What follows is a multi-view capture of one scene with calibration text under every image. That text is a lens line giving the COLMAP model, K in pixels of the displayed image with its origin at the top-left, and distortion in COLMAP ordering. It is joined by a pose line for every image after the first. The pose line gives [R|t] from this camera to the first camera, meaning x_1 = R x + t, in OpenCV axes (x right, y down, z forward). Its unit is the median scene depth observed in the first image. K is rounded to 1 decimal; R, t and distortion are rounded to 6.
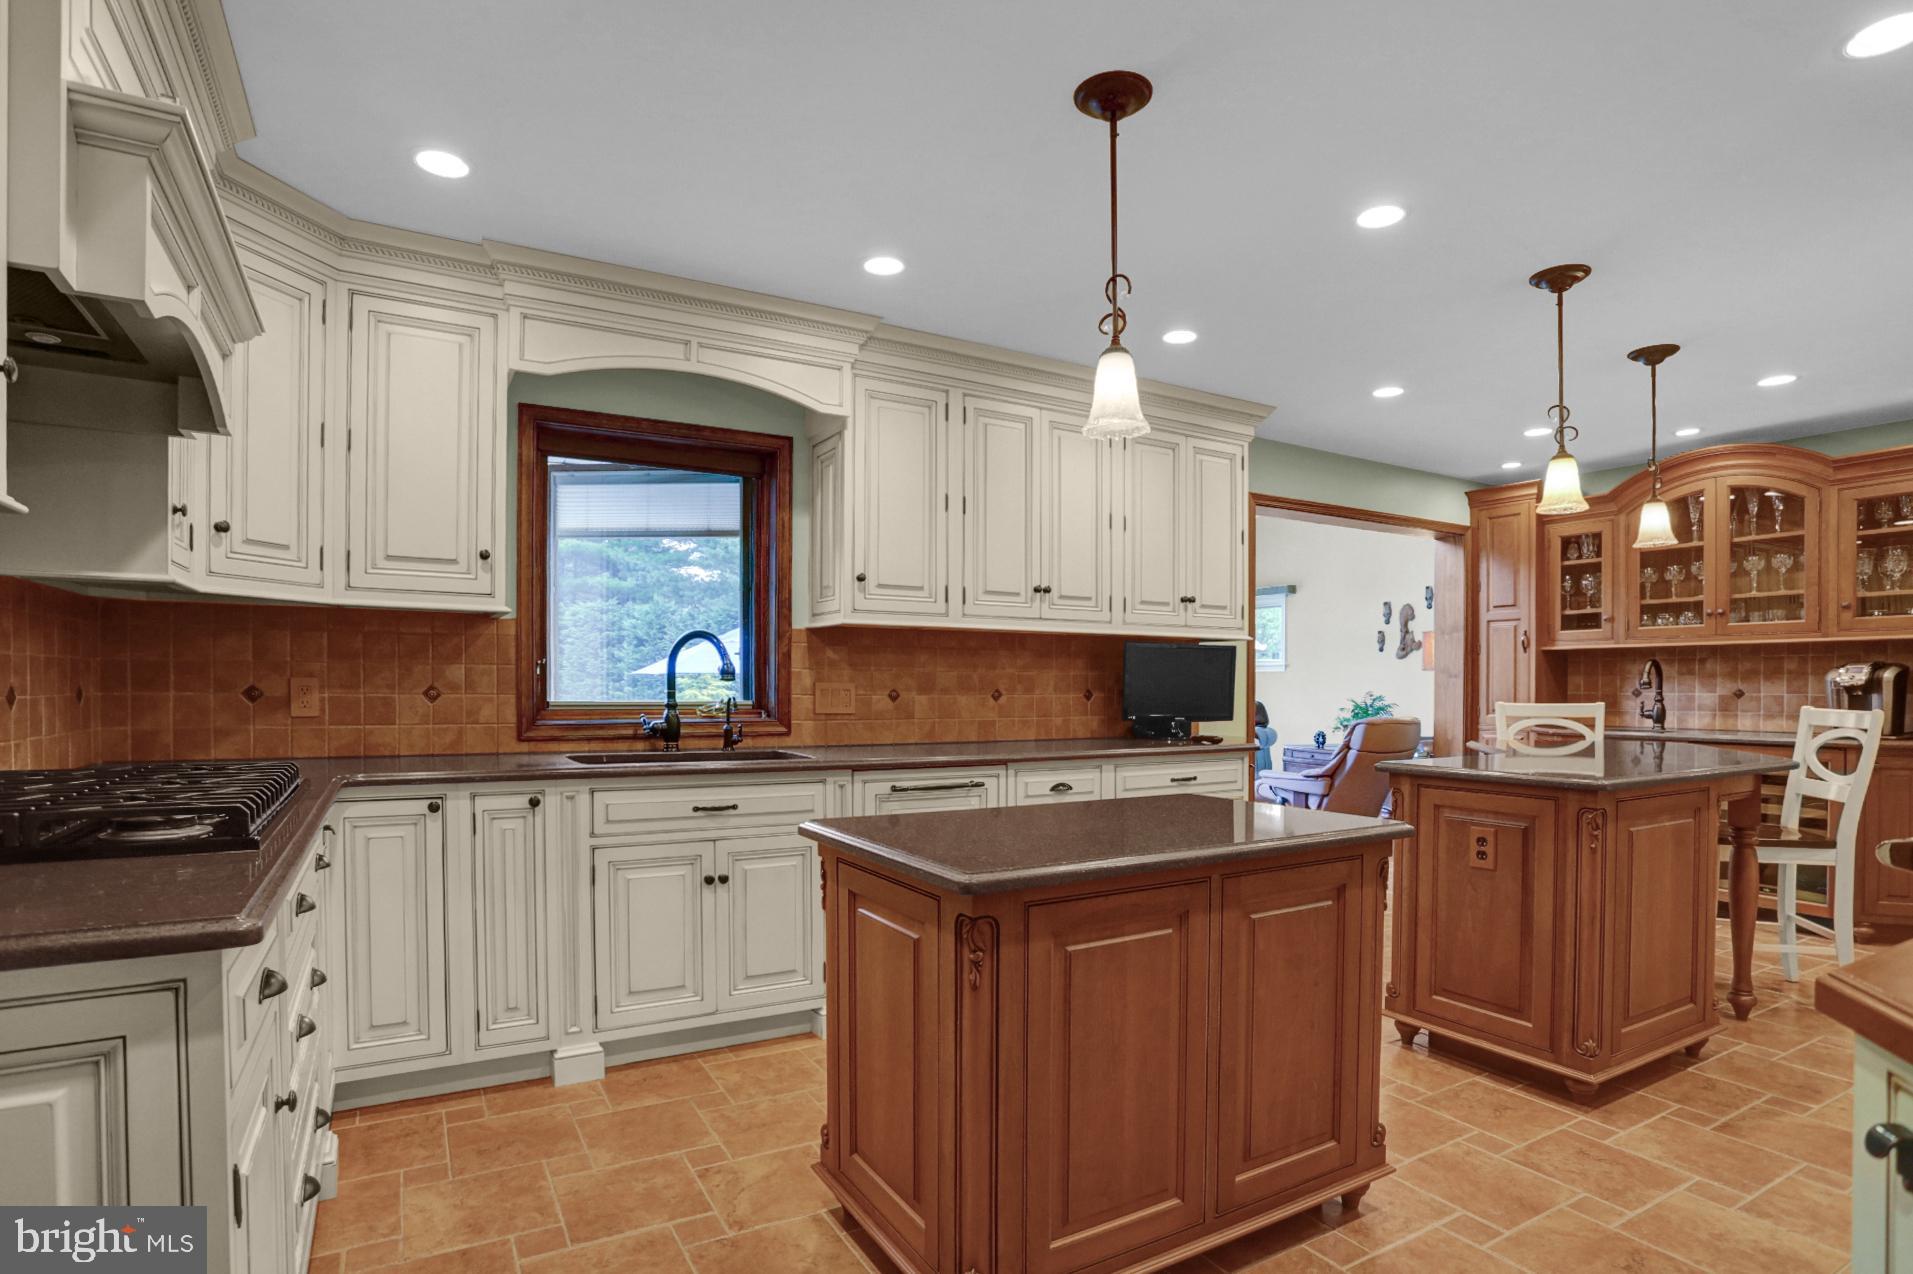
lens RADIAL K [[984.8, 0, 952.2], [0, 984.8, 686.8], [0, 0, 1]] dist [-0.072181, 0.043321]
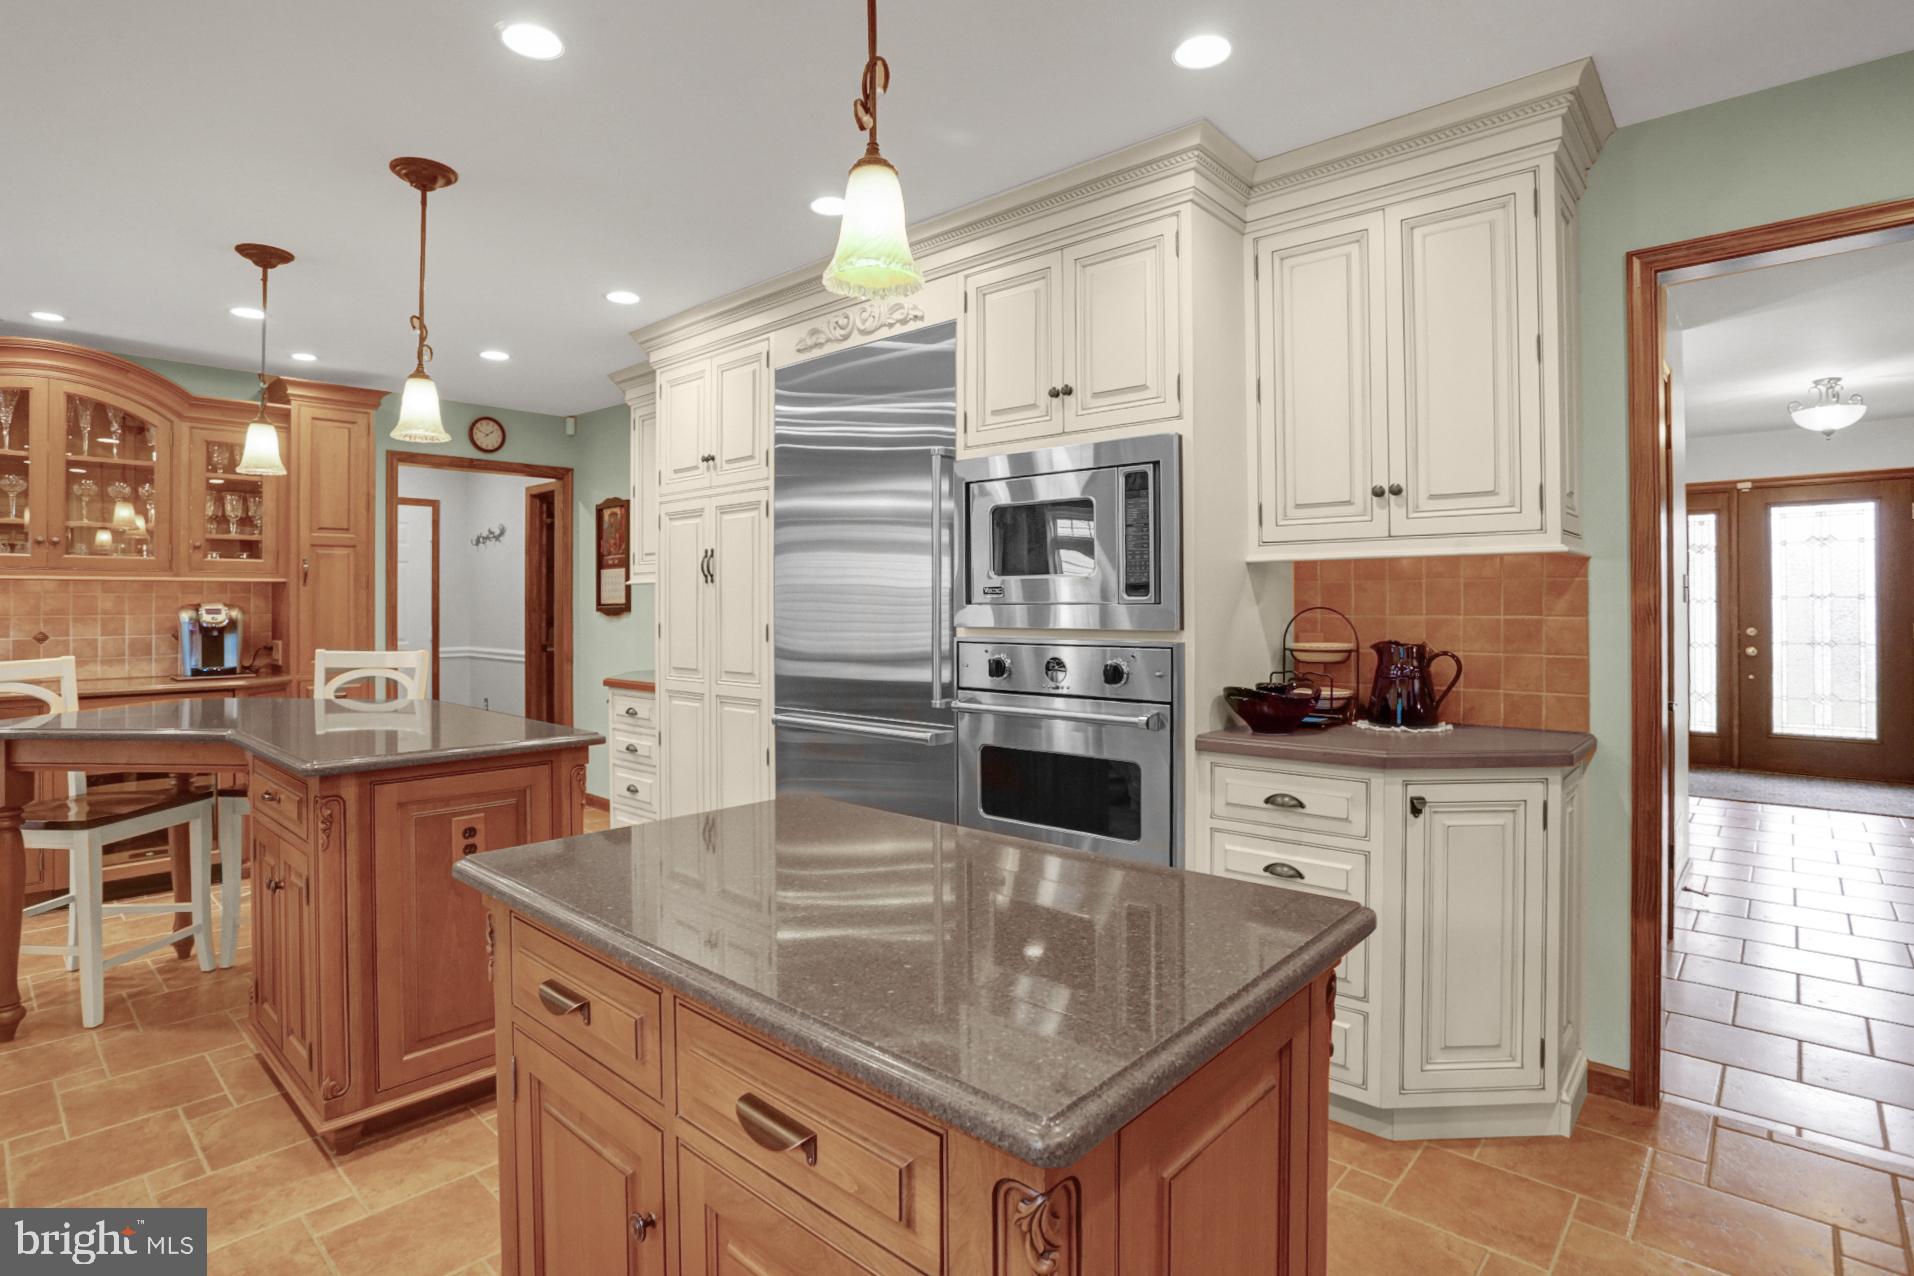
lens RADIAL K [[961.1, 0, 953.4], [0, 961.1, 582.3], [0, 0, 1]] dist [-0.044891, 0.000176]
pose [[-0.298861, 0.024879, 0.953972, -0.248723], [0.004039, 0.999684, -0.024806, -0.022131], [-0.954288, -0.003560, -0.298867, 0.615097]]
